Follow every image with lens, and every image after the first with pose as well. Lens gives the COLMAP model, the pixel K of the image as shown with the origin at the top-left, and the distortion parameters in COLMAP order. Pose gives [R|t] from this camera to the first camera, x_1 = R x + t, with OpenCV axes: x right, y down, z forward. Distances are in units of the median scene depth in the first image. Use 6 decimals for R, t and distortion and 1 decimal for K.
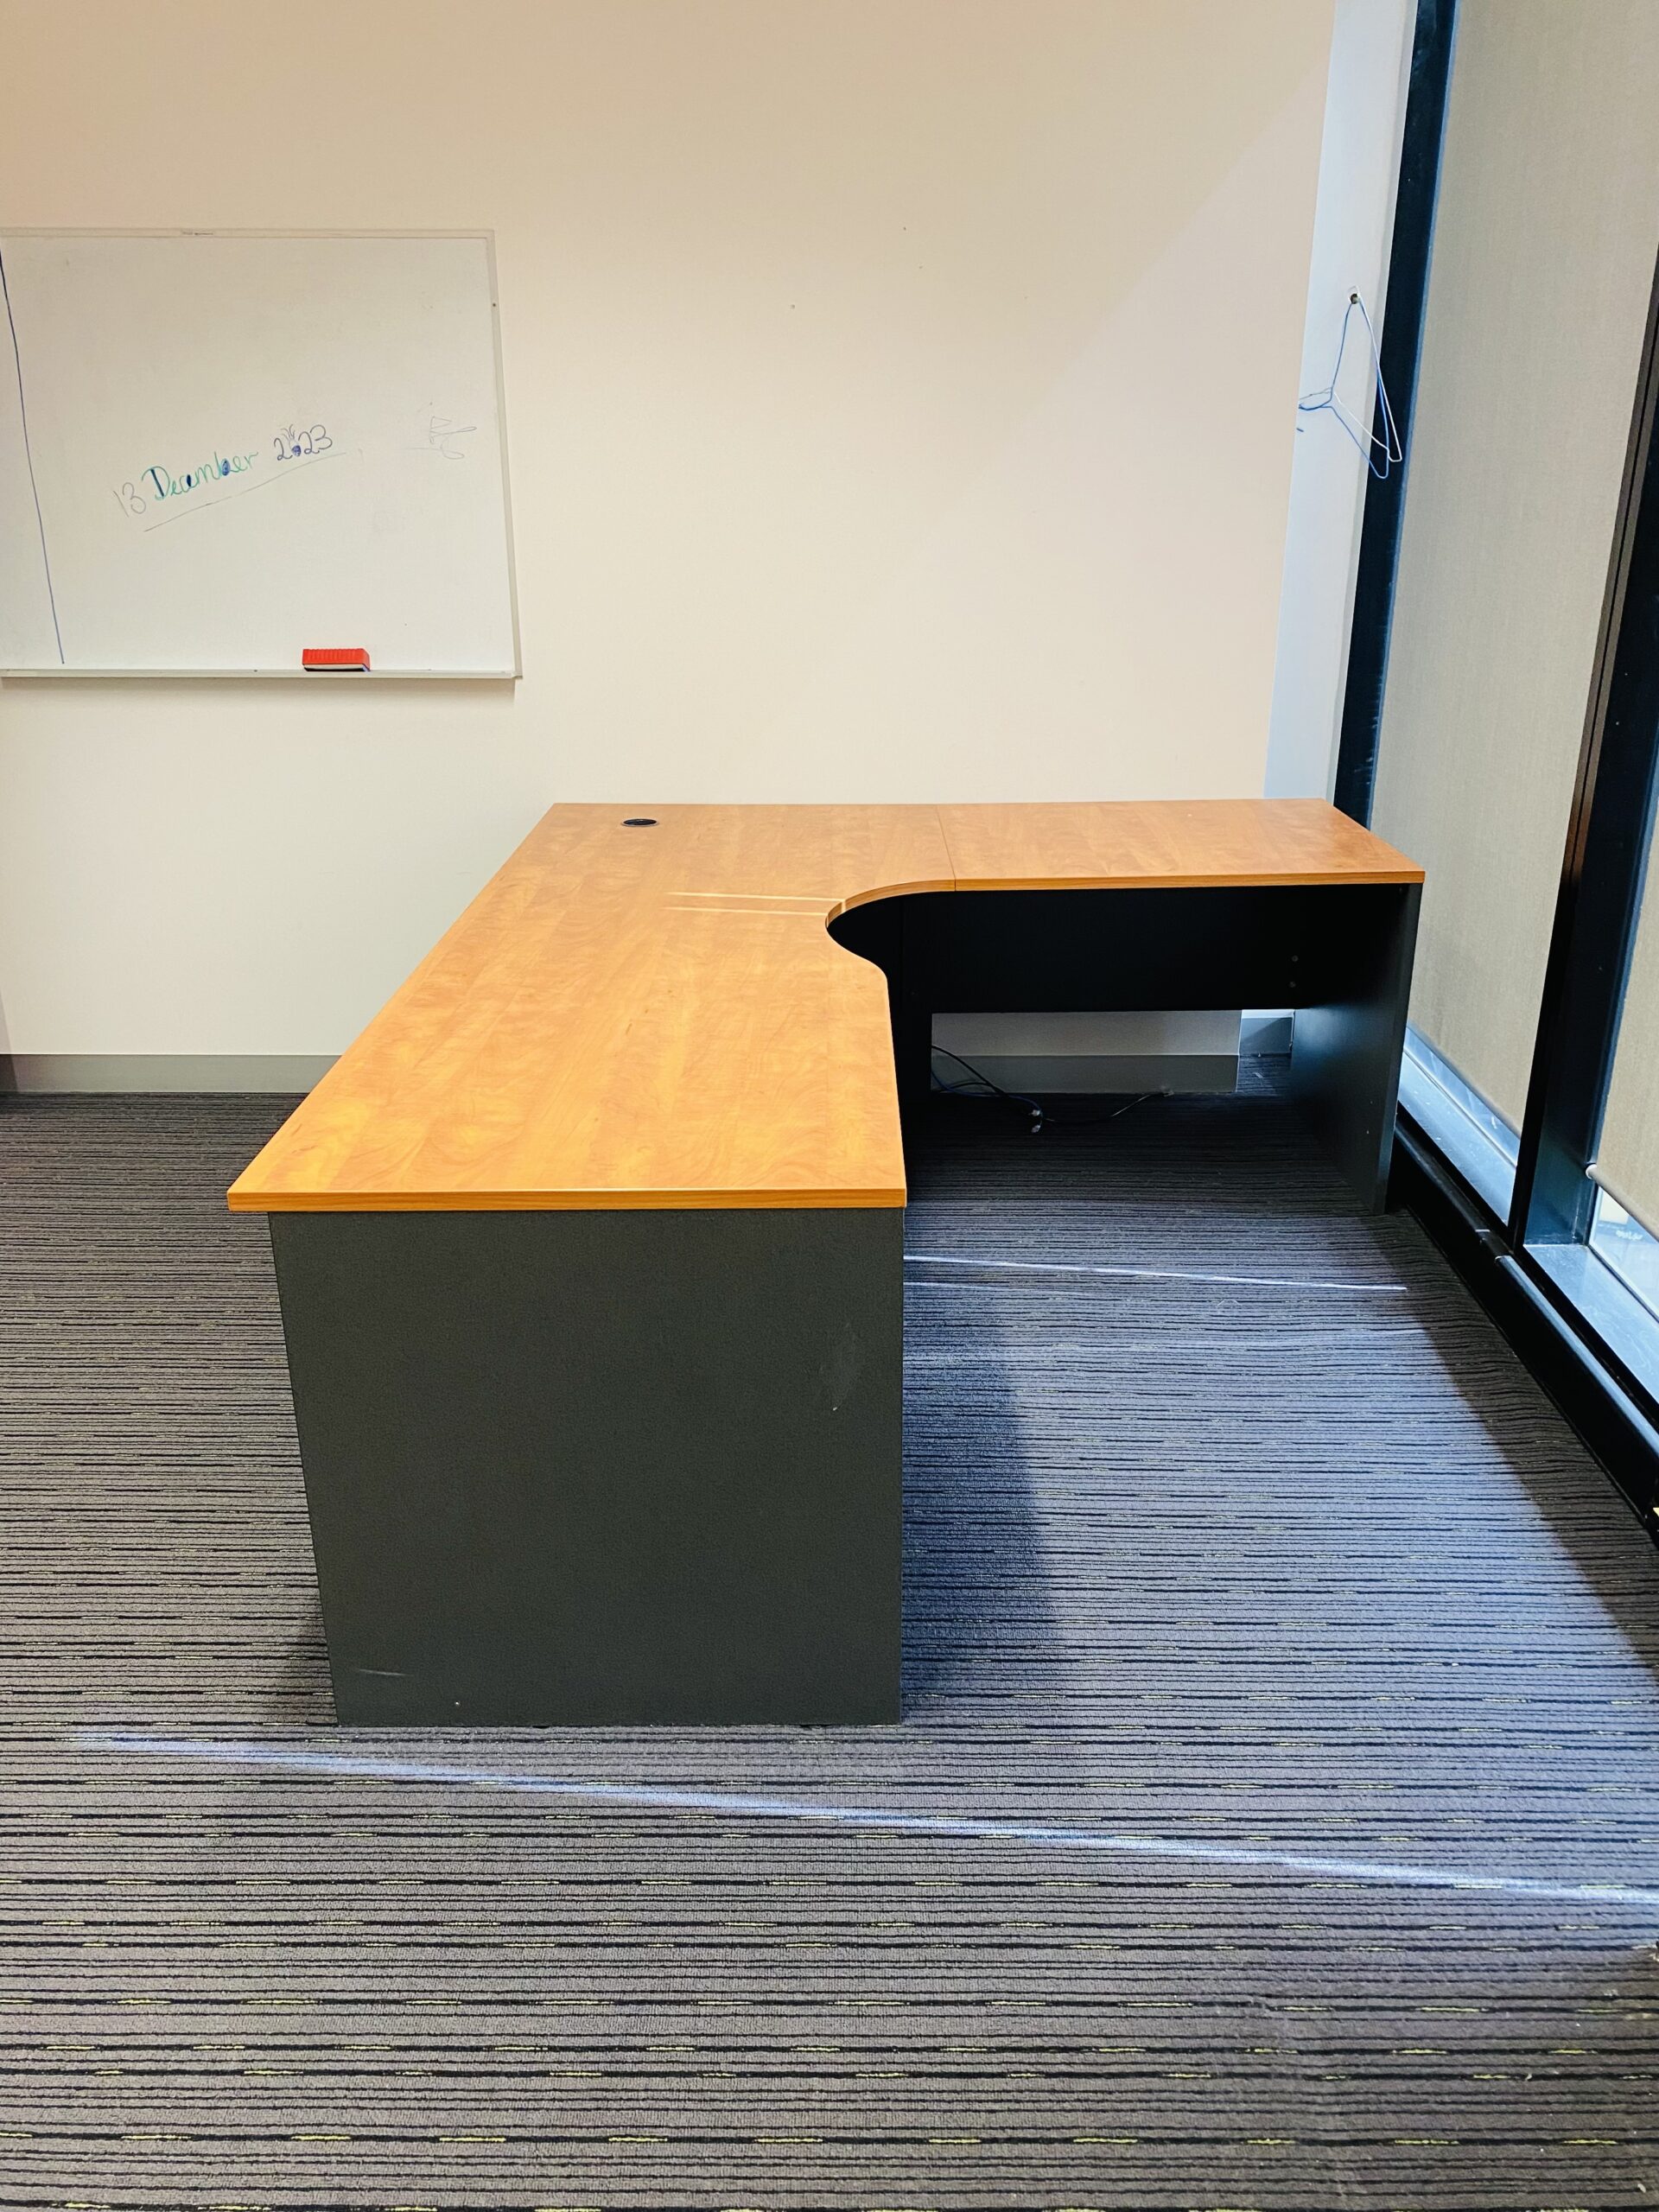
lens RADIAL K [[1690.9, 0, 977.1], [0, 1690.9, 1108.4], [0, 0, 1]] dist [0.011654, -0.006788]
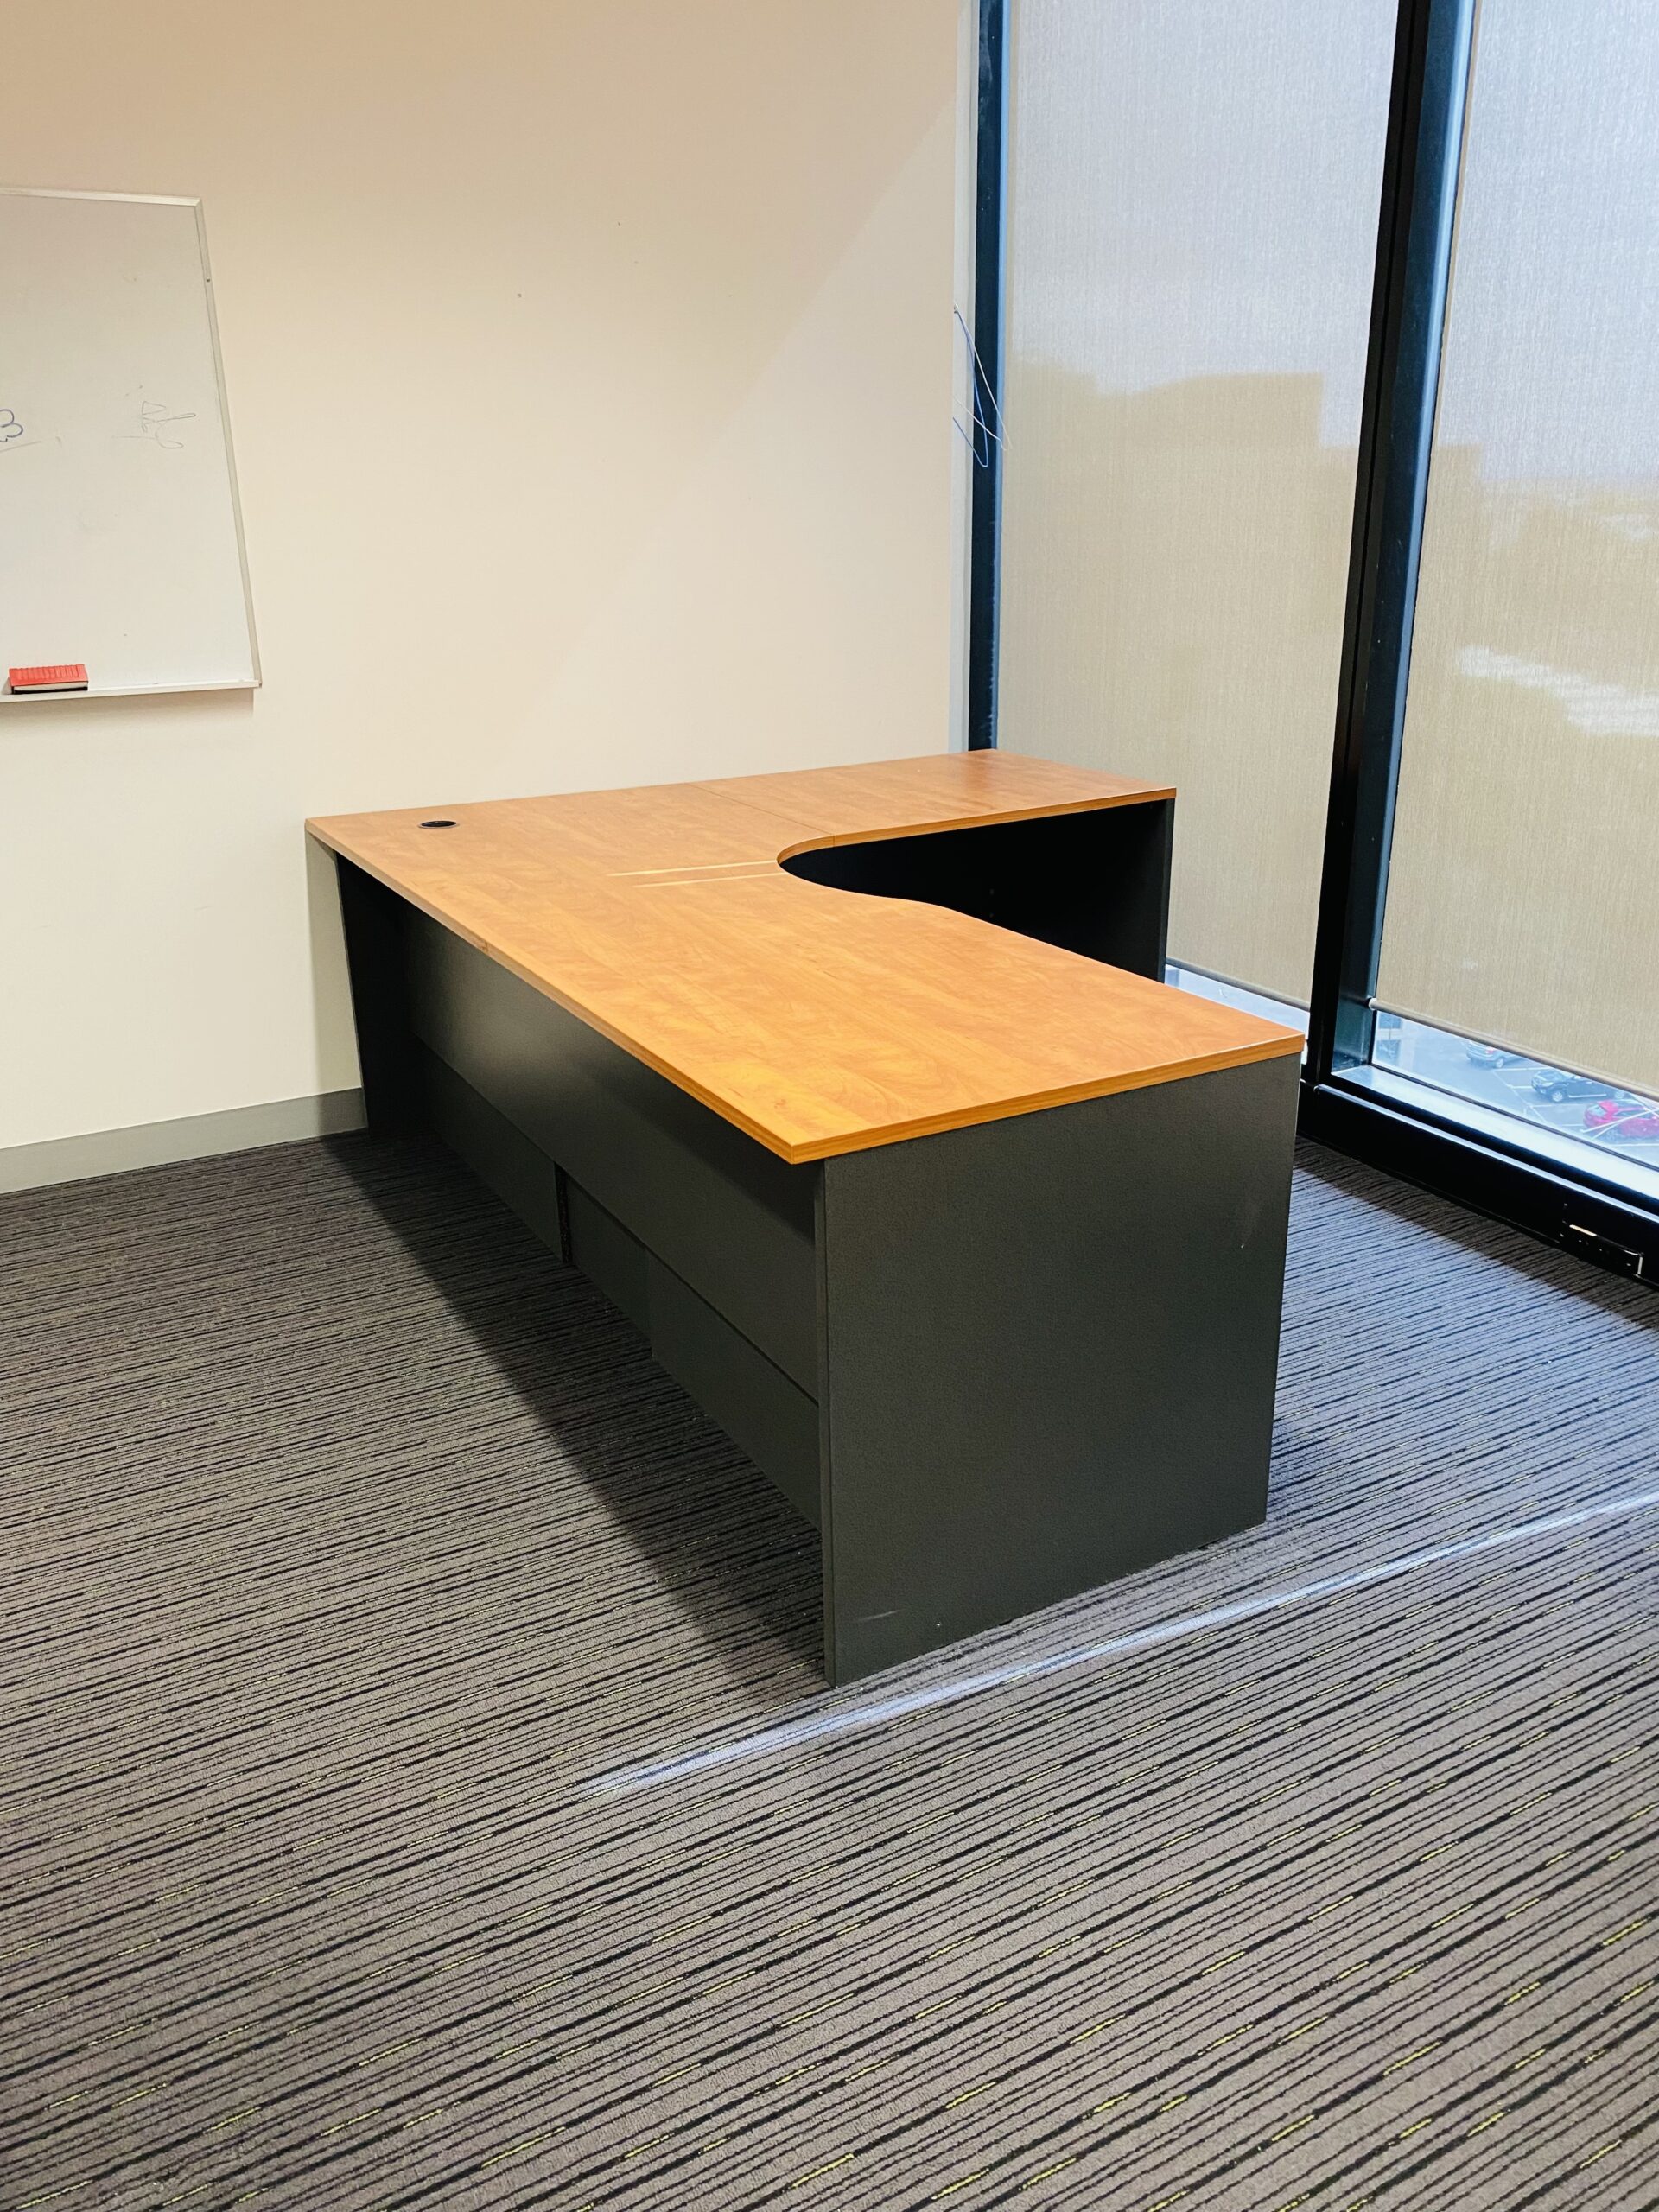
lens RADIAL K [[1641.1, 0, 937.3], [0, 1641.1, 1061.8], [0, 0, 1]] dist [0.005372, 0.001621]
pose [[0.876227, -0.173056, 0.449753, -0.674732], [0.186671, 0.982318, 0.014296, 0.002802], [-0.444274, 0.071430, 0.893039, 0.088901]]
